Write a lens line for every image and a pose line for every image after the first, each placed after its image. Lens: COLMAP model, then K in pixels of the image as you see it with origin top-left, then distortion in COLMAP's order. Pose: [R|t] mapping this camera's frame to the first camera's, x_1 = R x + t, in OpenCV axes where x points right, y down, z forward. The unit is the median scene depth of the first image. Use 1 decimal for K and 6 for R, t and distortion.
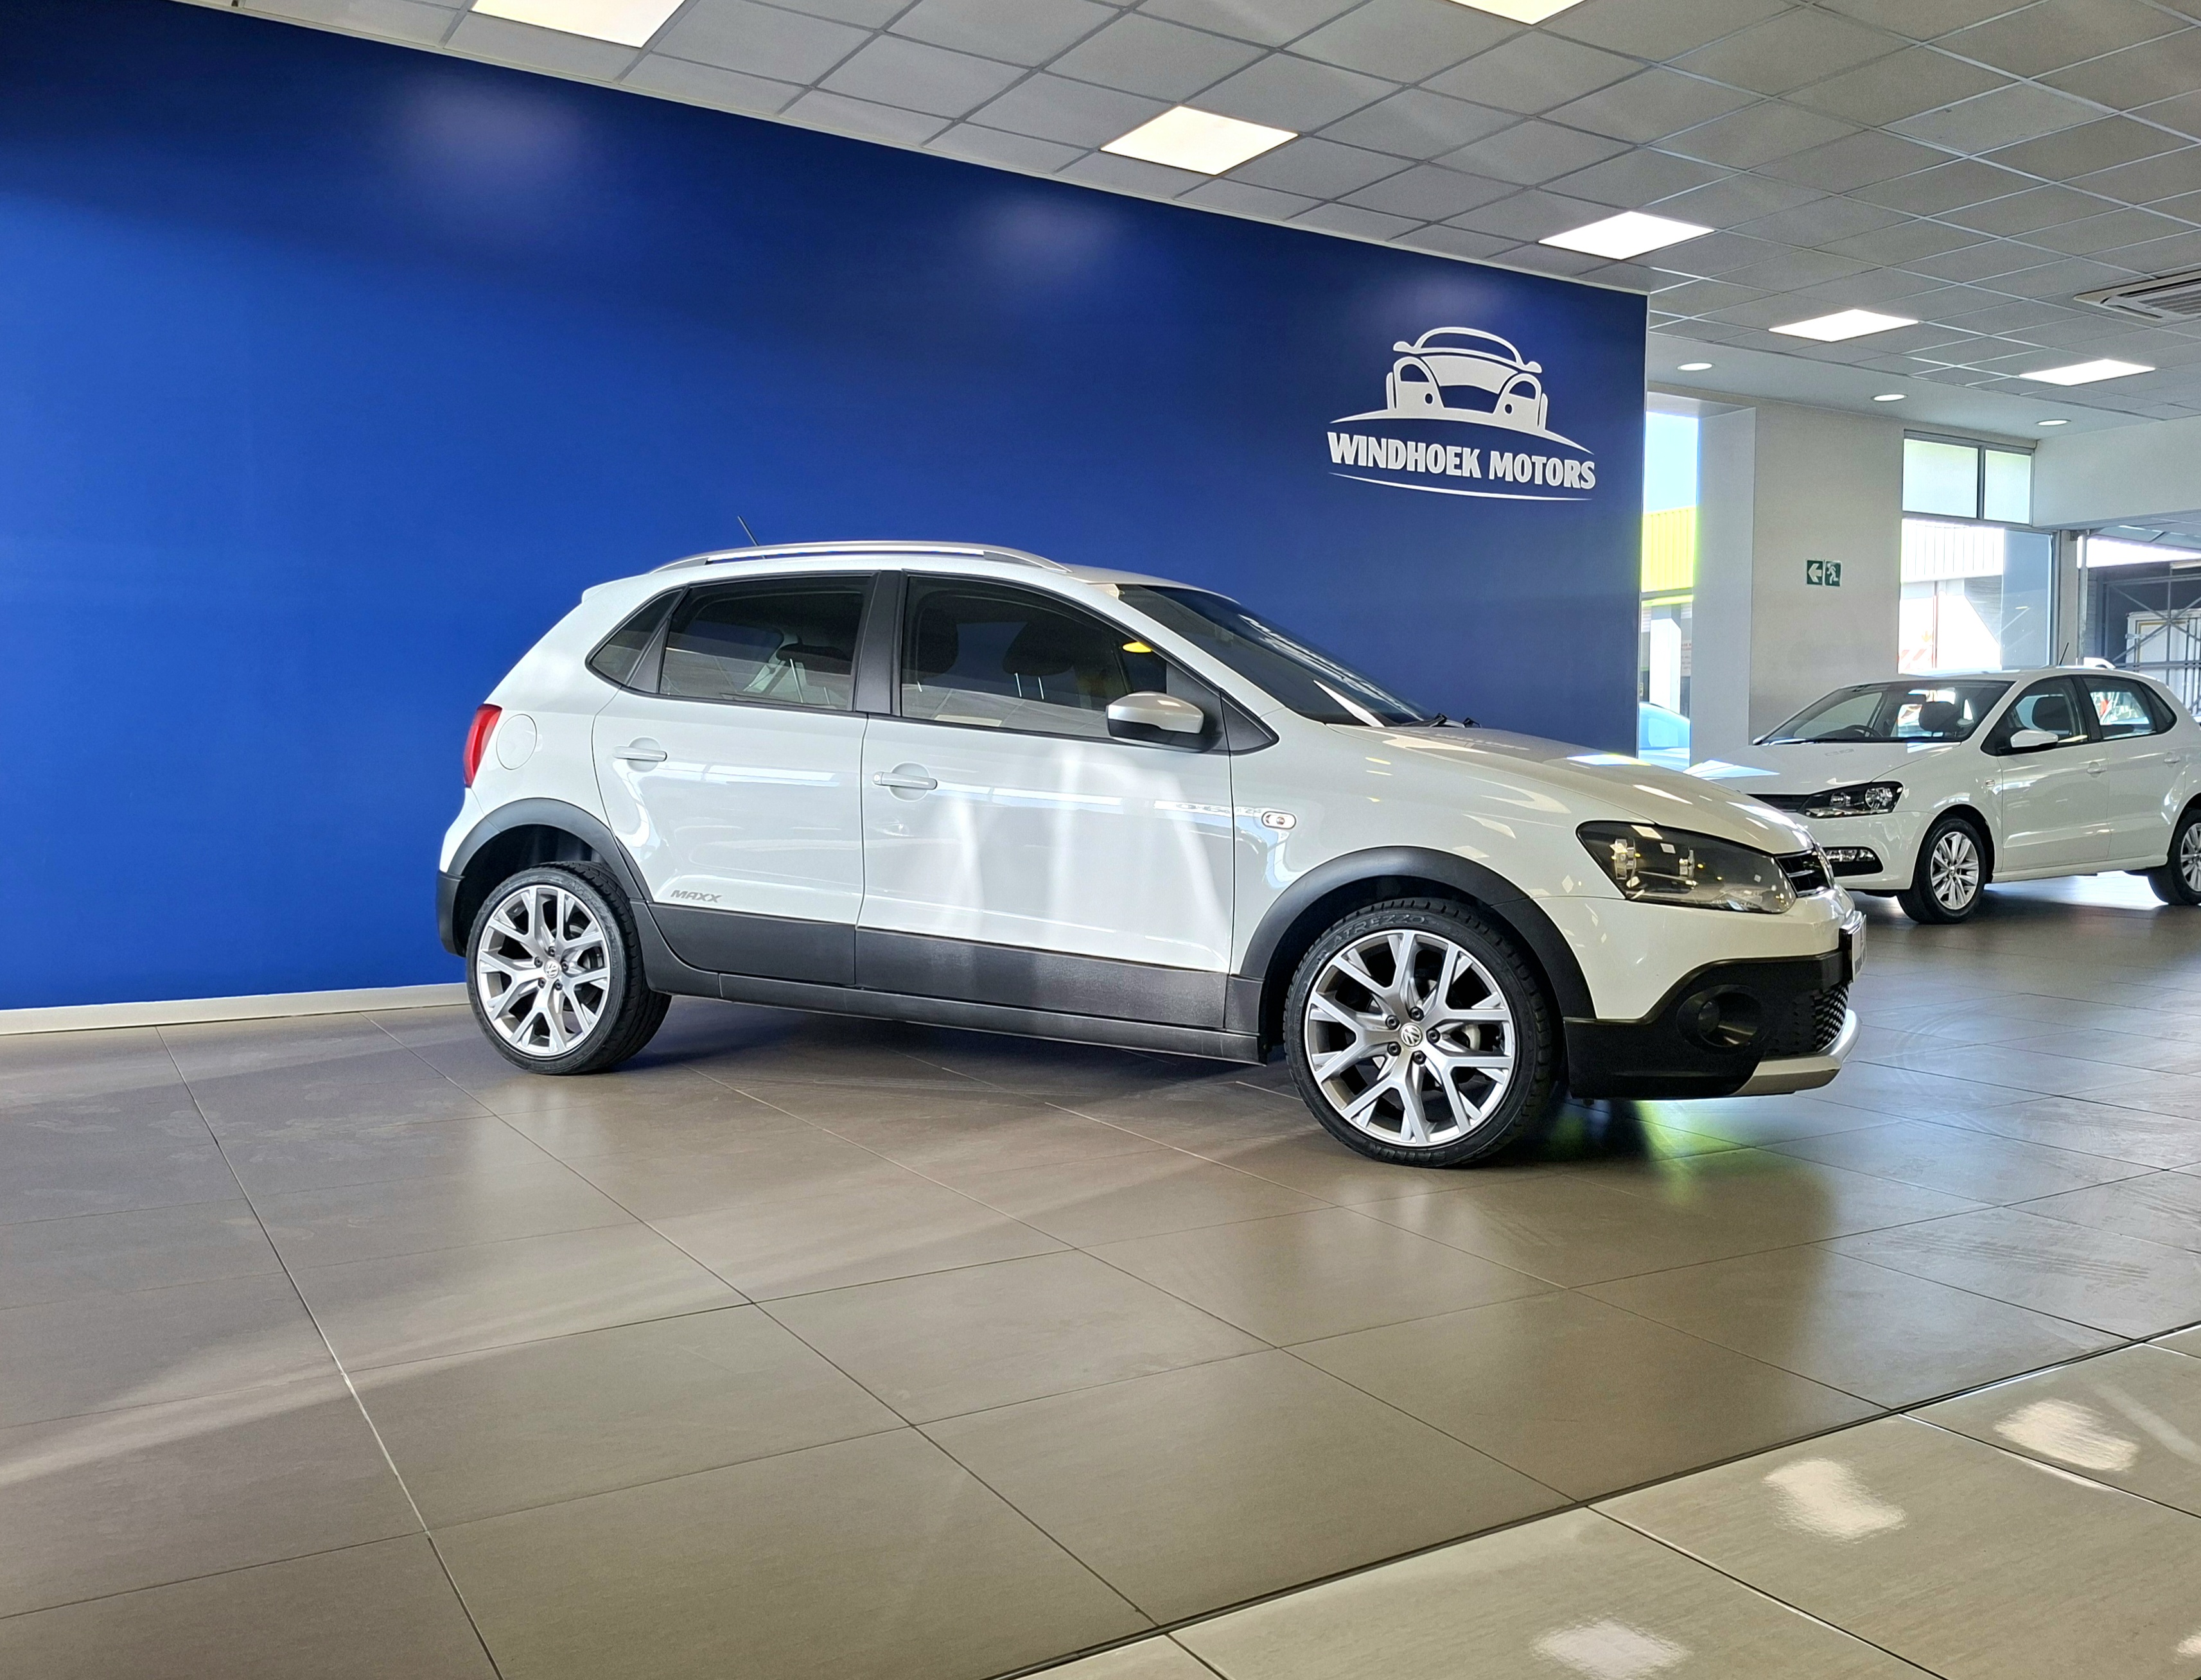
lens RADIAL K [[1756.0, 0, 1100.5], [0, 1756.0, 840.0], [0, 0, 1]] dist [0.126762, 0.000736]
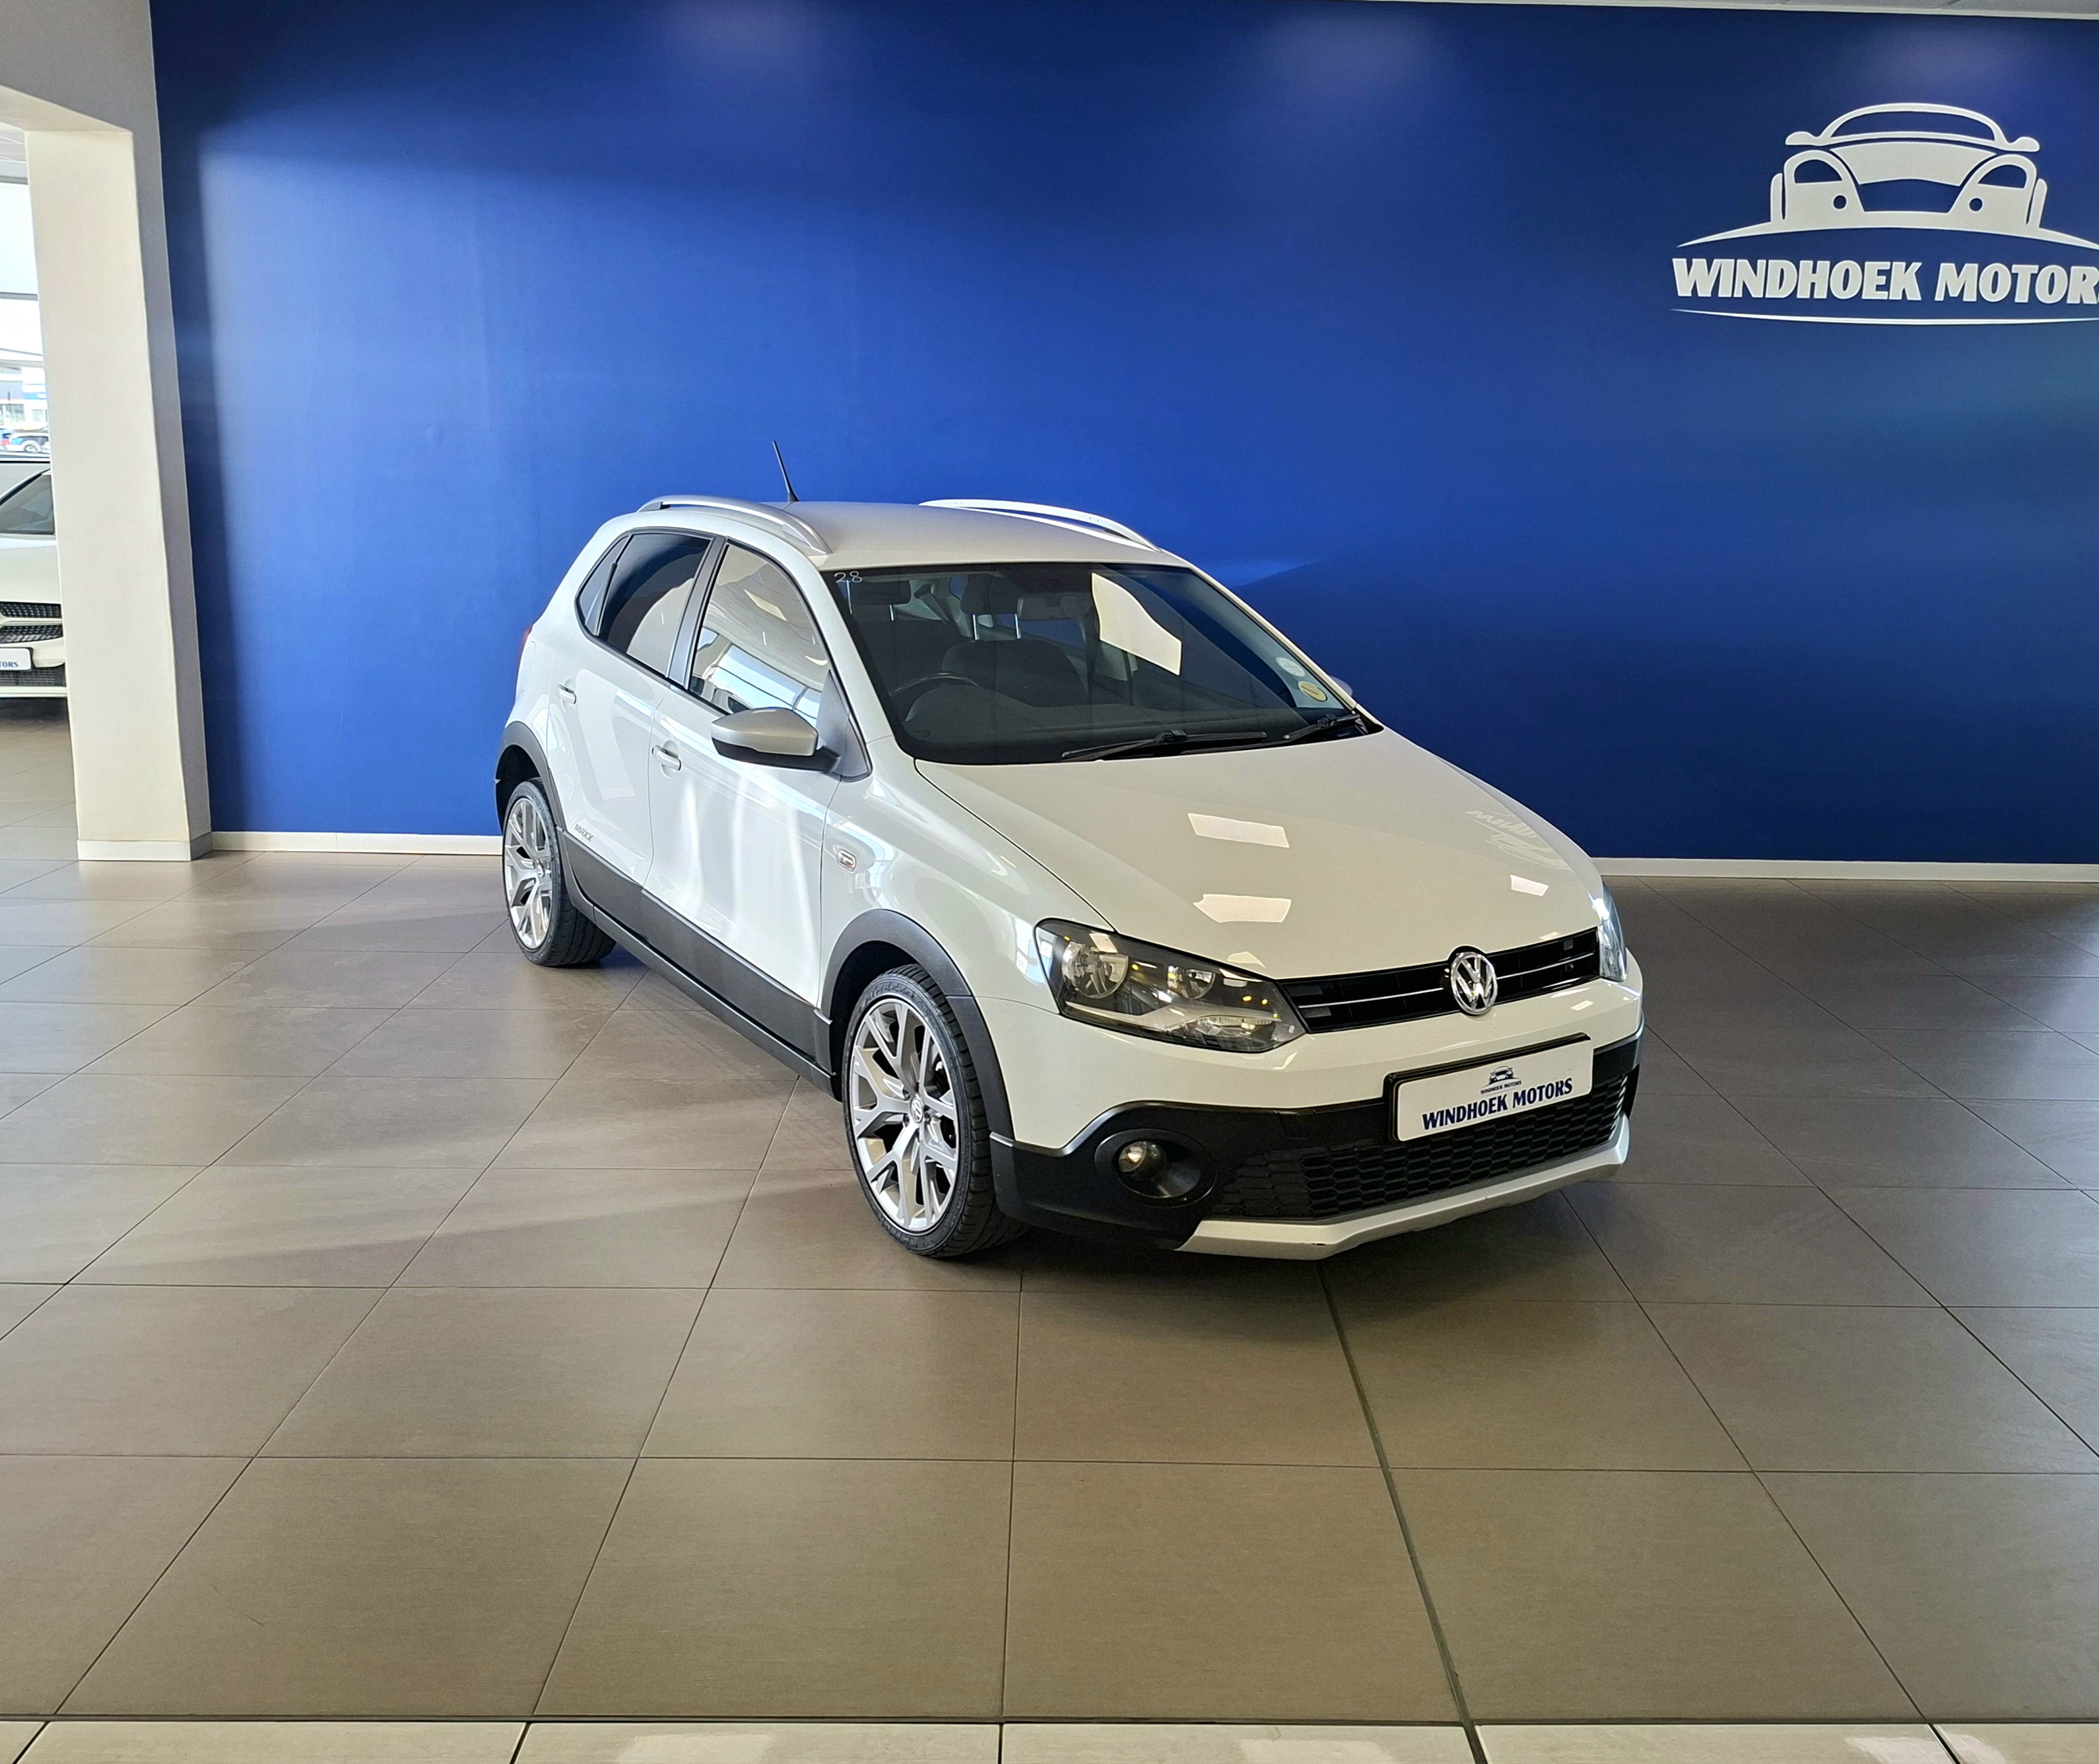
lens RADIAL K [[1727.9, 0, 1049.5], [0, 1727.9, 882.0], [0, 0, 1]] dist [0.033683, -0.040776]
pose [[0.858453, 0.127586, -0.496769, 0.304810], [-0.039782, 0.982211, 0.183516, -0.080195], [0.511346, -0.137778, 0.848258, 0.126910]]
